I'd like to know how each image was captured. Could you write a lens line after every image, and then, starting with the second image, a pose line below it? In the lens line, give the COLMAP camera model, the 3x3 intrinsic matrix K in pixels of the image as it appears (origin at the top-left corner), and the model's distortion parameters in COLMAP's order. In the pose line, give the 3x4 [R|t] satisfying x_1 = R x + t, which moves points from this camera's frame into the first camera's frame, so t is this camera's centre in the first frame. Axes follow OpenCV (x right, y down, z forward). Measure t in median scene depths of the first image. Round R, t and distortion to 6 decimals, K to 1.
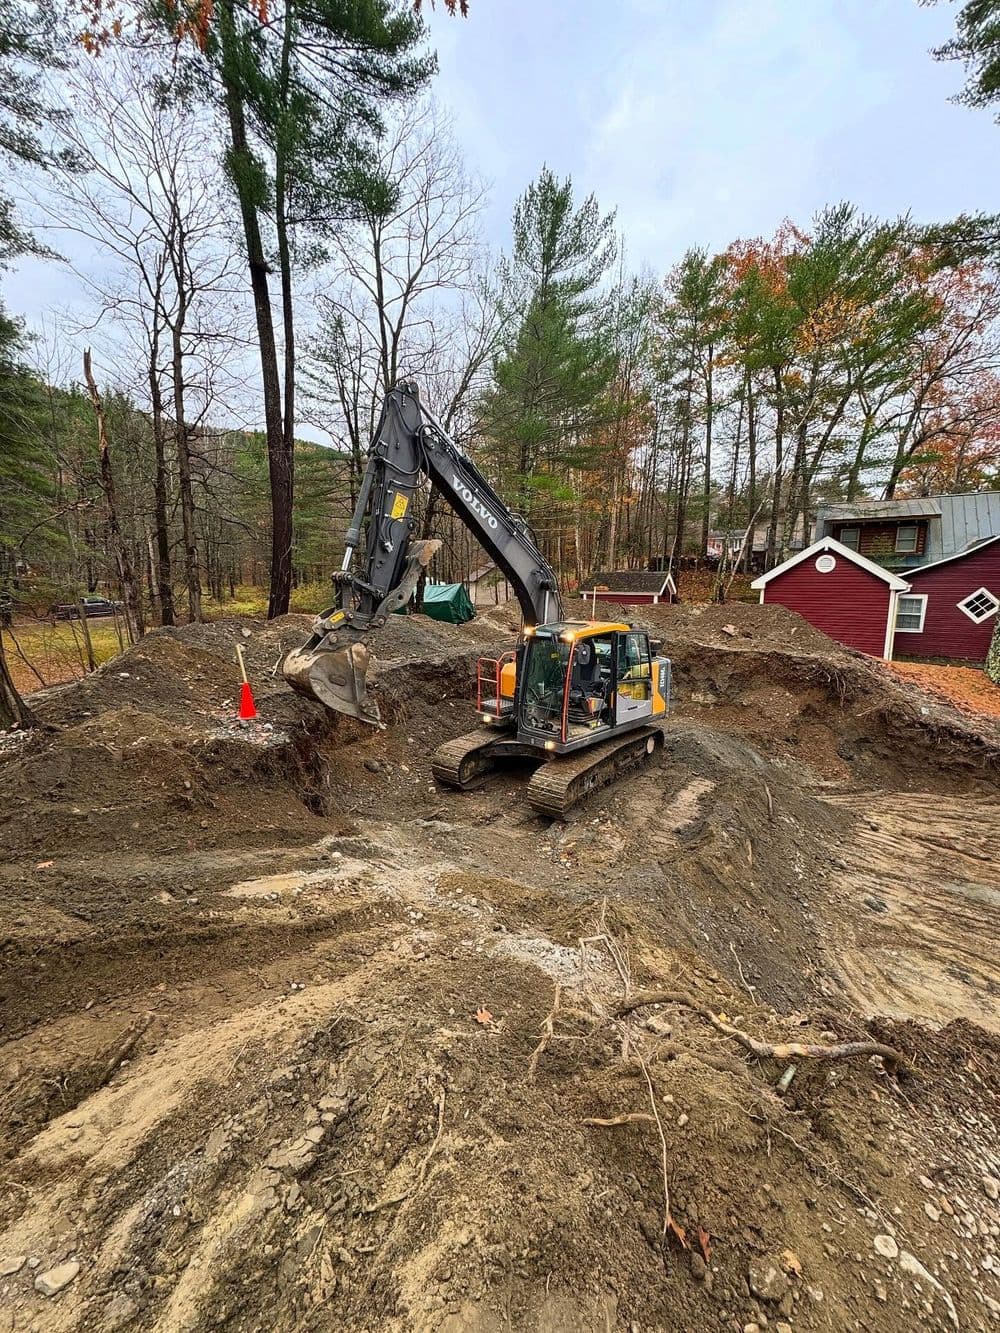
lens RADIAL K [[539.5, 0, 503.8], [0, 539.5, 667.0], [0, 0, 1]] dist [-0.003676, -0.000490]
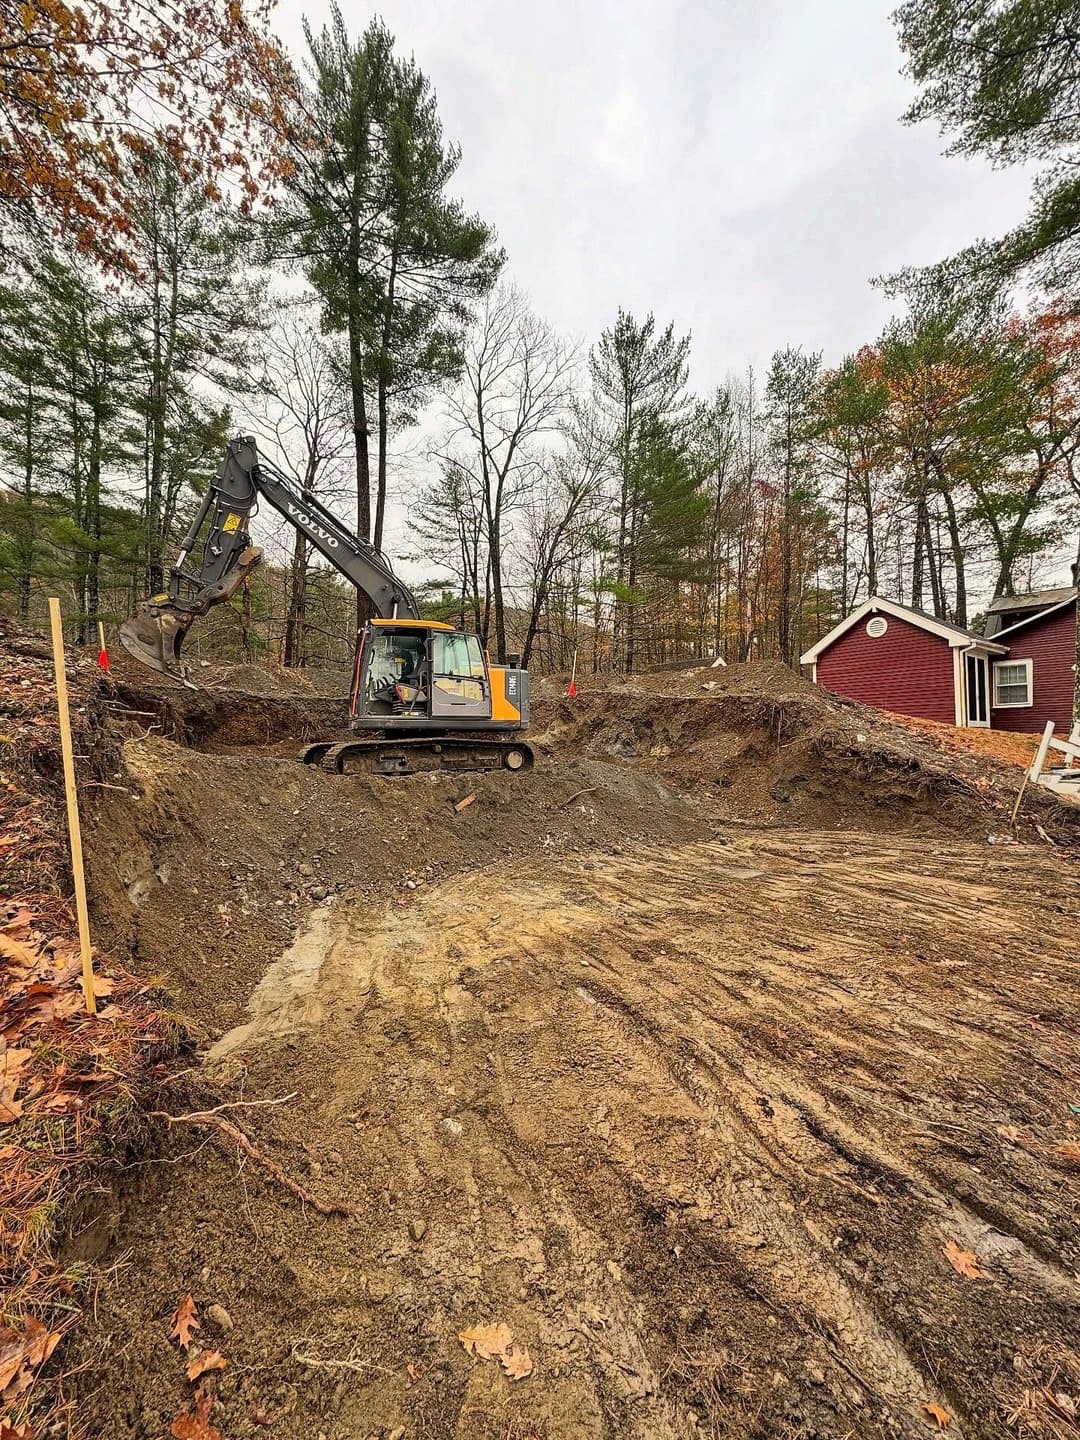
lens RADIAL K [[582.8, 0, 533.8], [0, 582.8, 715.7], [0, 0, 1]] dist [-0.003676, -0.000490]
pose [[0.954915, -0.014839, -0.296510, 0.370920], [-0.044585, 0.980255, -0.192644, 0.160699], [0.293514, 0.197179, 0.935398, -0.002657]]
